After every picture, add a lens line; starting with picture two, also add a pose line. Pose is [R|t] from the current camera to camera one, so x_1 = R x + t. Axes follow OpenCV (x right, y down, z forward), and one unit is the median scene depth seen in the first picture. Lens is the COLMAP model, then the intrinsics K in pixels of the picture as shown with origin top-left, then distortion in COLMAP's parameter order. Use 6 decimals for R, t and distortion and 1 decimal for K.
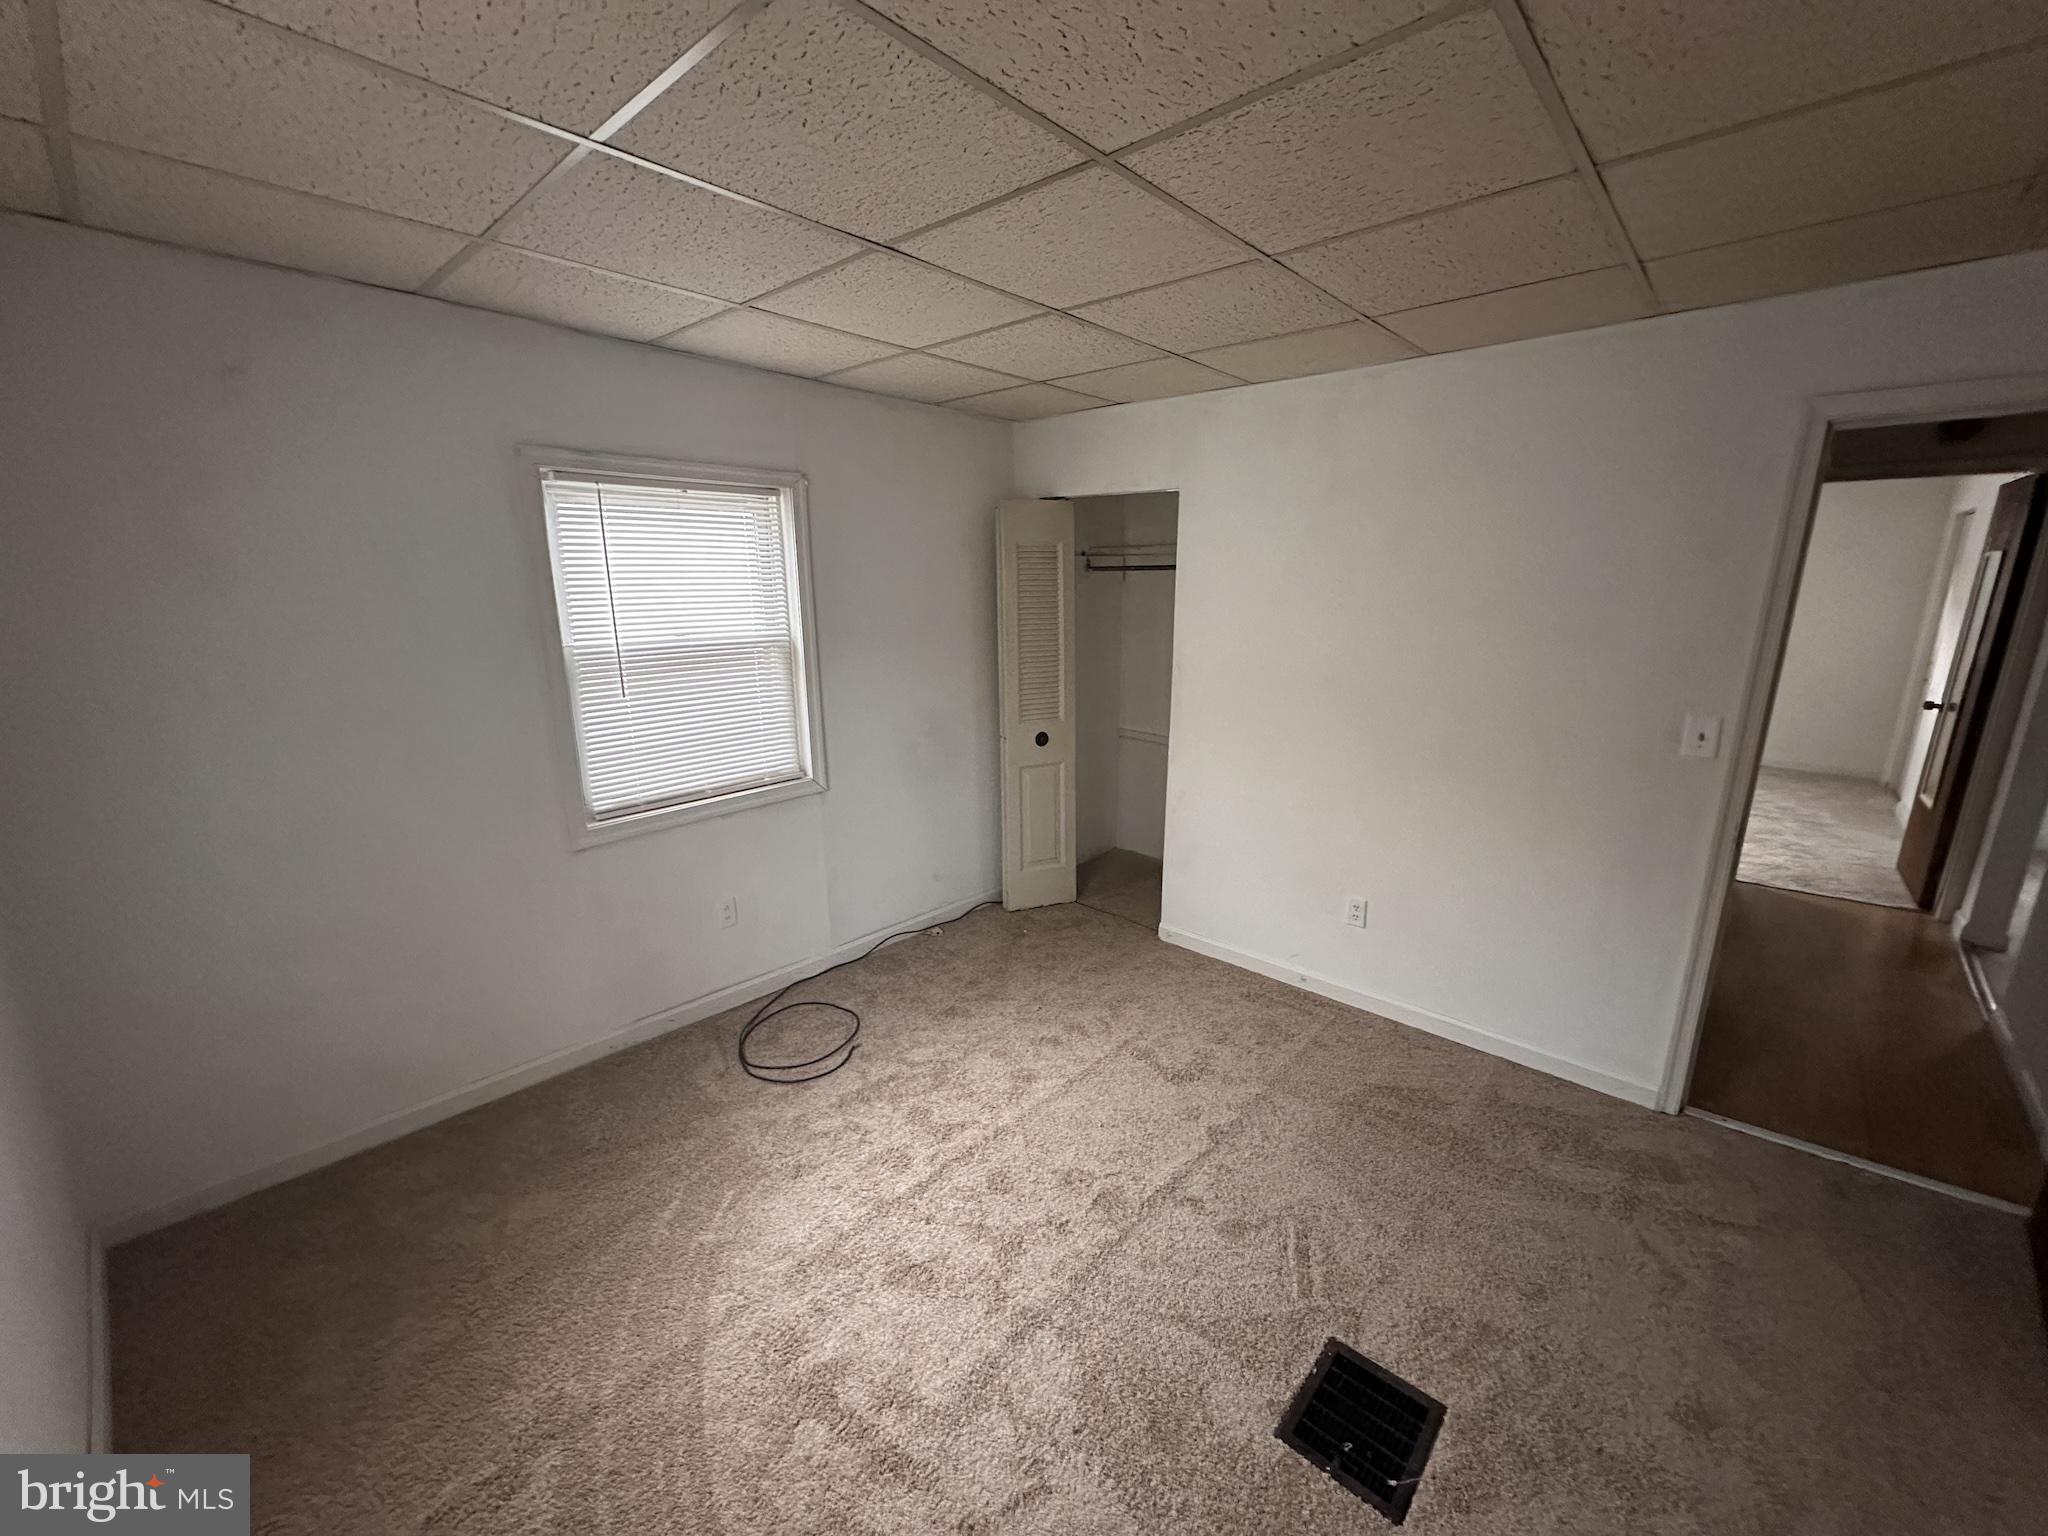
lens RADIAL K [[835.3, 0, 1024.0], [0, 835.3, 768.0], [0, 0, 1]] dist [0.002479, 0.000505]
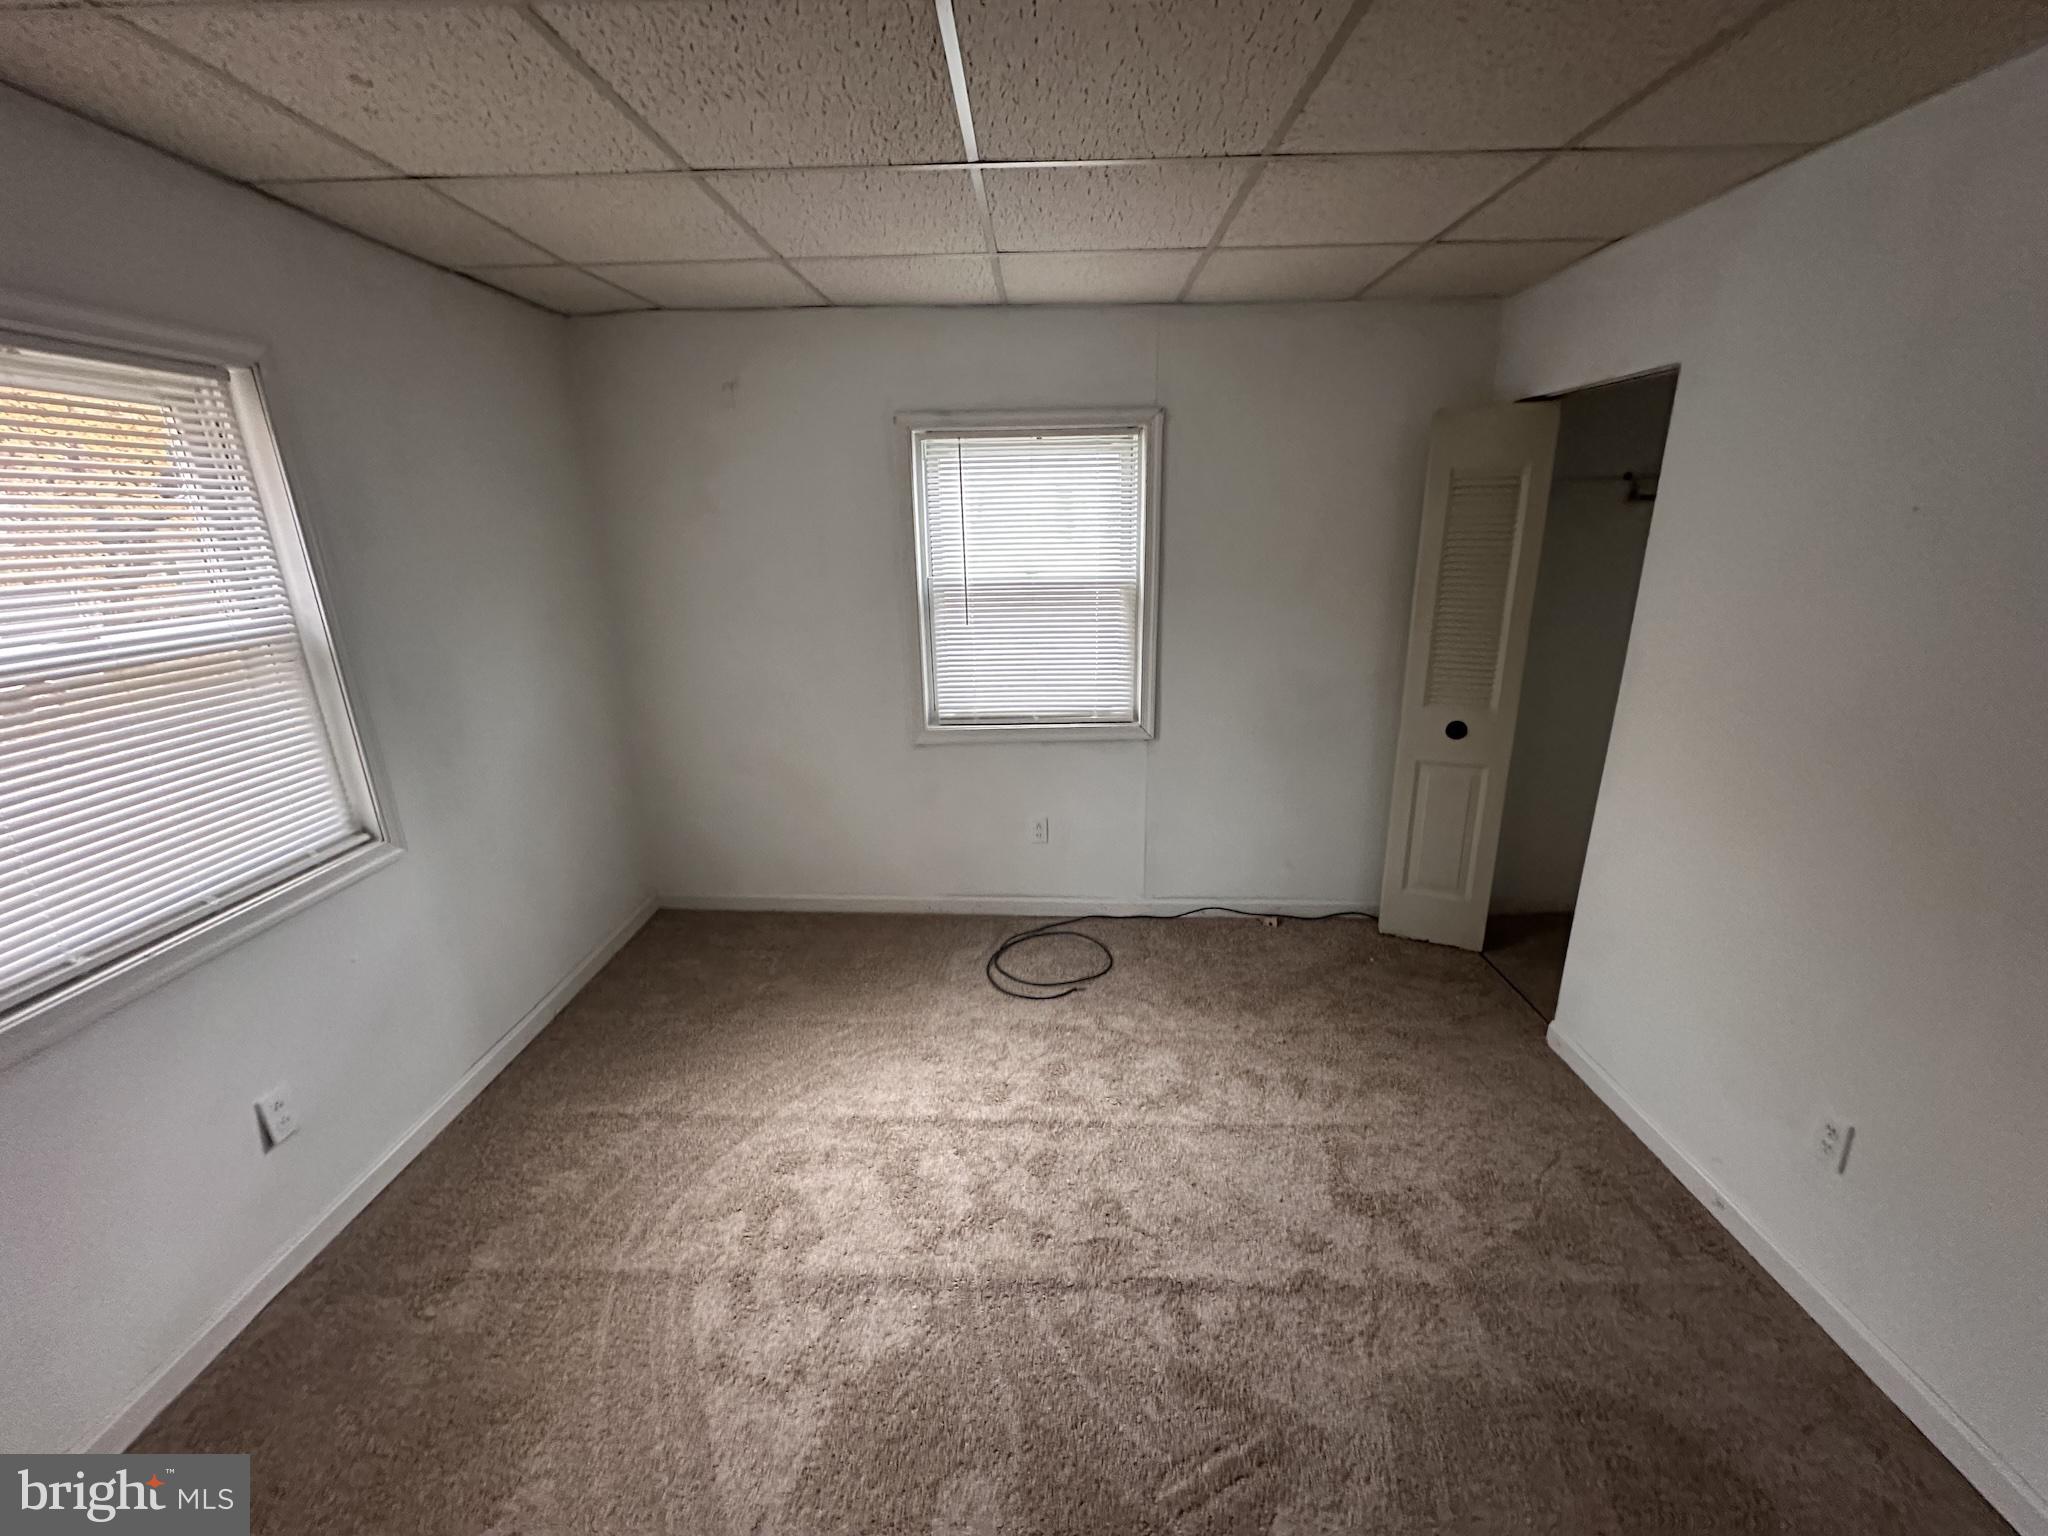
lens RADIAL K [[835.3, 0, 1024.0], [0, 835.3, 768.0], [0, 0, 1]] dist [0.002479, 0.000505]
pose [[0.643858, 0.205576, -0.737011, 0.455110], [-0.159443, 0.978133, 0.133542, -0.054088], [0.748348, 0.031529, 0.662557, 0.275383]]
